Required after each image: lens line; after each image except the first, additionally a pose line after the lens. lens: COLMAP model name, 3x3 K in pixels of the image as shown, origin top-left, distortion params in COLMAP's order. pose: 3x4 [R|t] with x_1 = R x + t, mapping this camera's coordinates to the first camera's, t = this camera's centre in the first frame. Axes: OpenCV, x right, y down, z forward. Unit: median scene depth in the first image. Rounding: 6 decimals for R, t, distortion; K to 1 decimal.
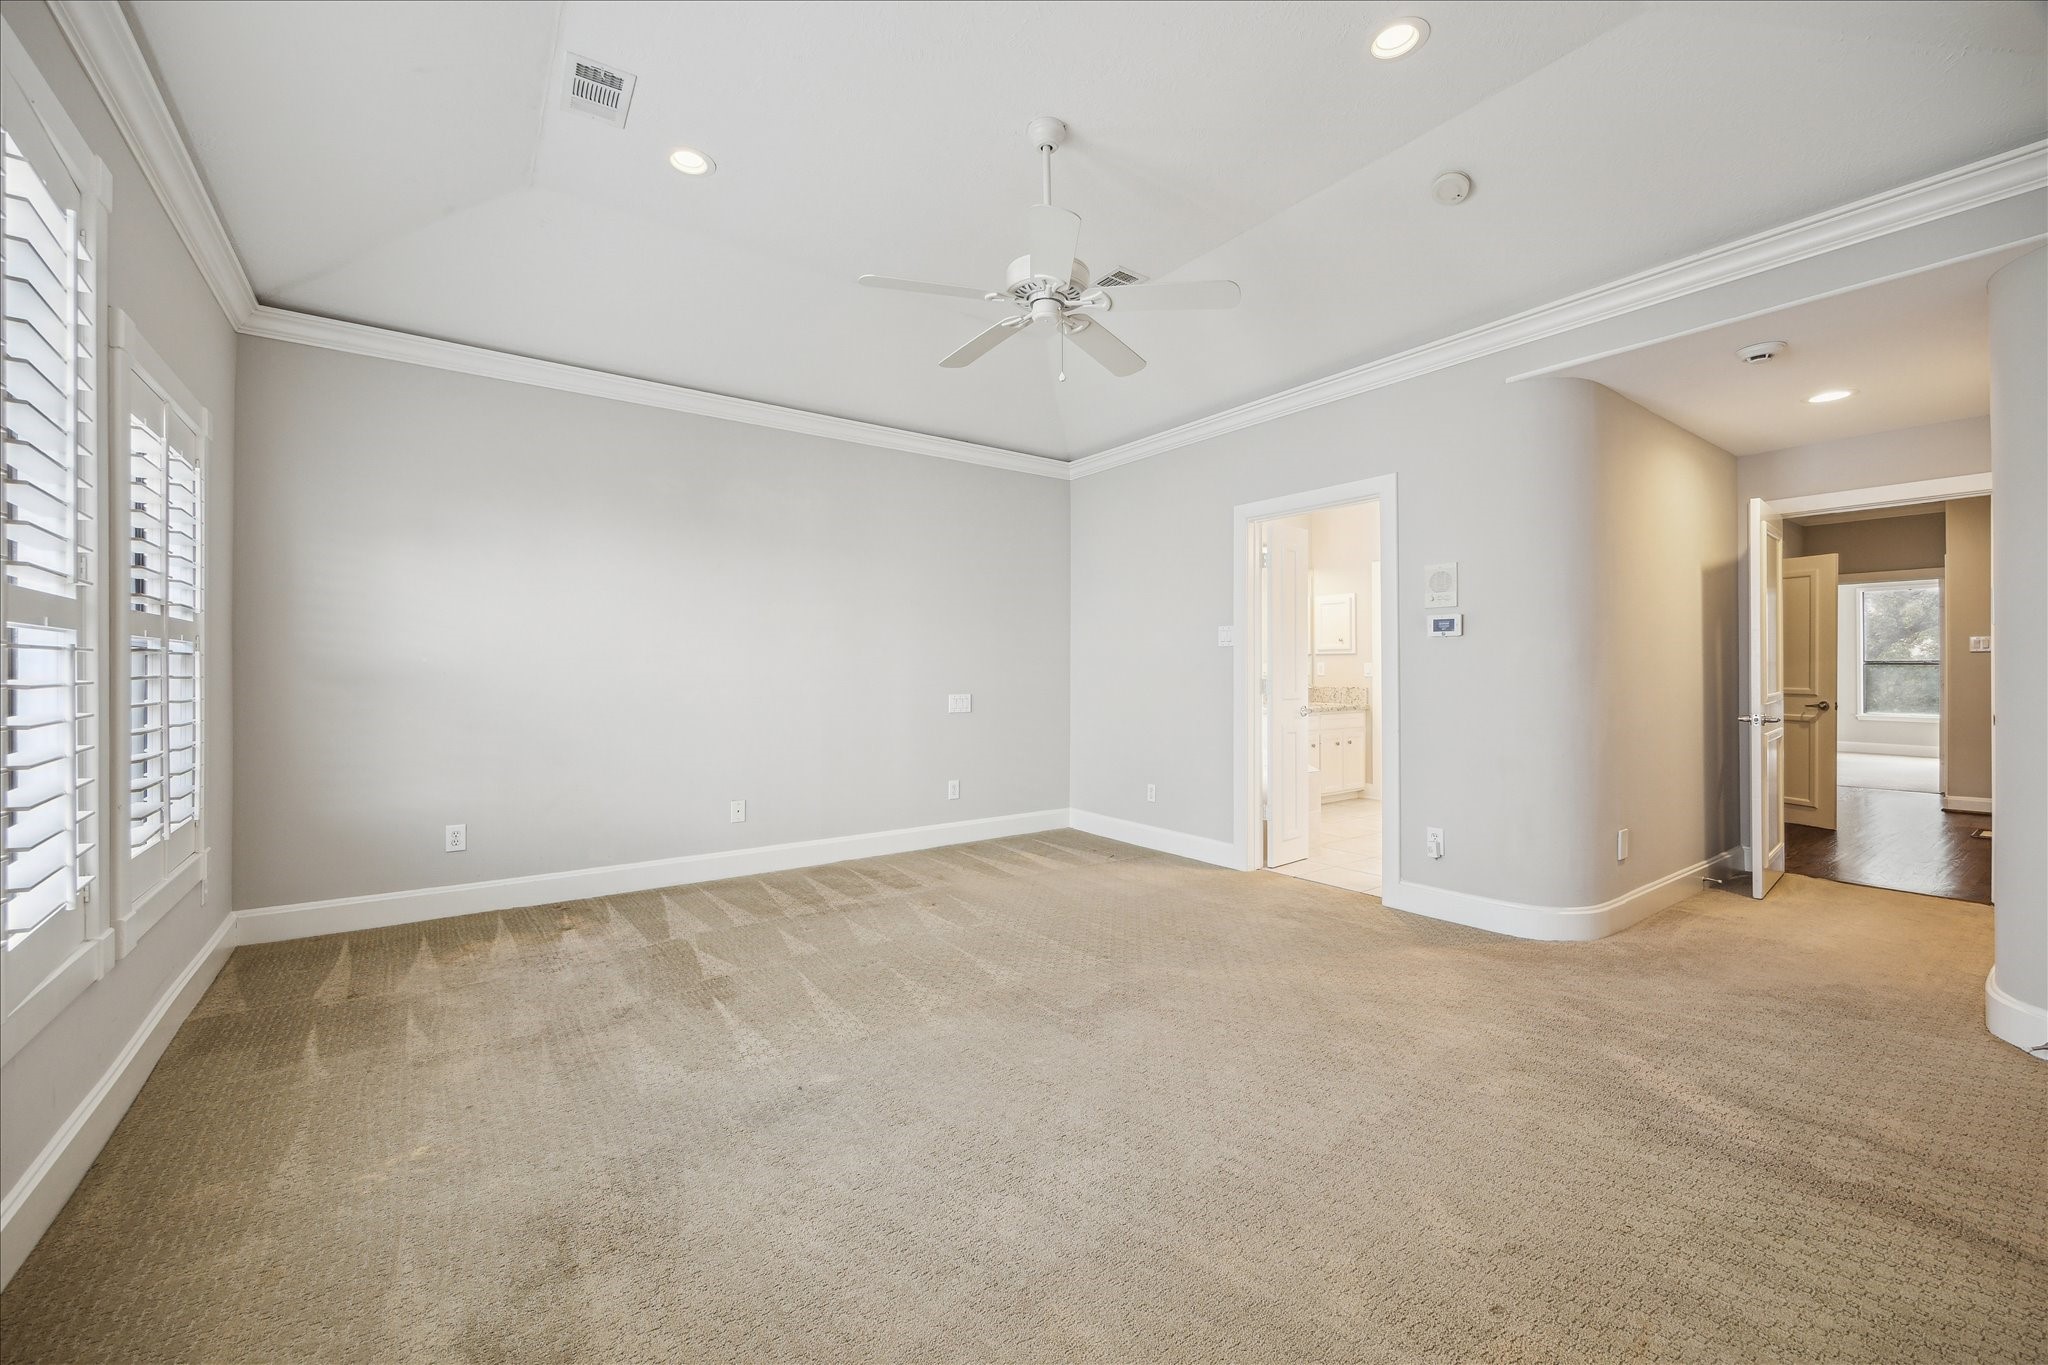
lens RADIAL K [[797.2, 0, 1013.3], [0, 797.2, 681.1], [0, 0, 1]] dist [-0.001041, 0.000107]
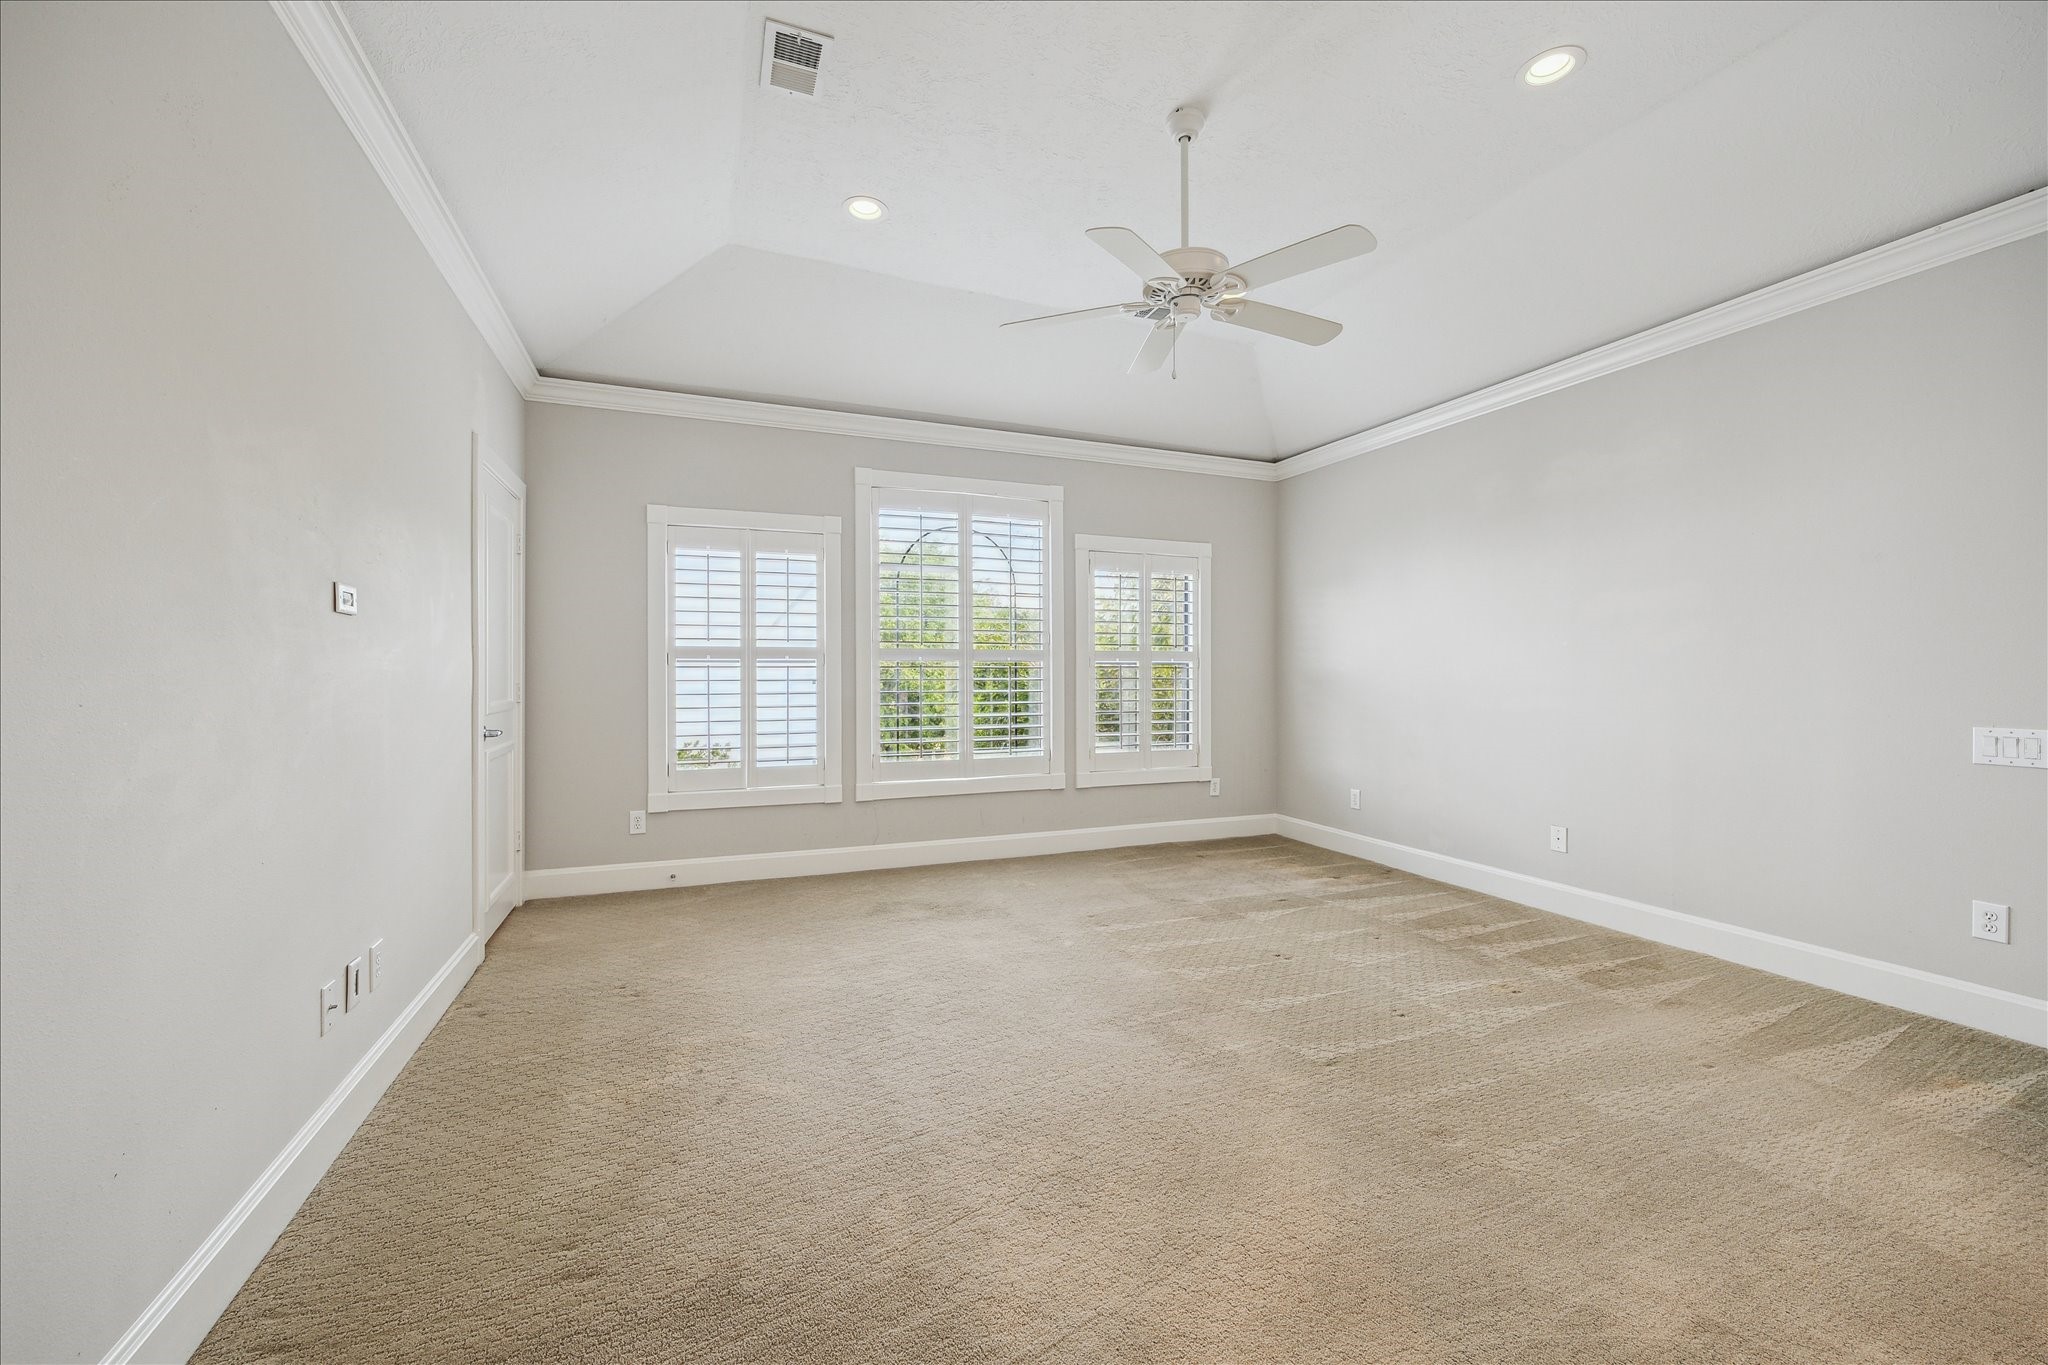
lens RADIAL K [[797.2, 0, 1013.3], [0, 797.2, 681.1], [0, 0, 1]] dist [-0.001041, 0.000107]
pose [[-0.218359, 0.022600, -0.975607, 0.935836], [0.002506, 0.999741, 0.022599, -0.049819], [0.975865, 0.002490, -0.218359, 0.853357]]
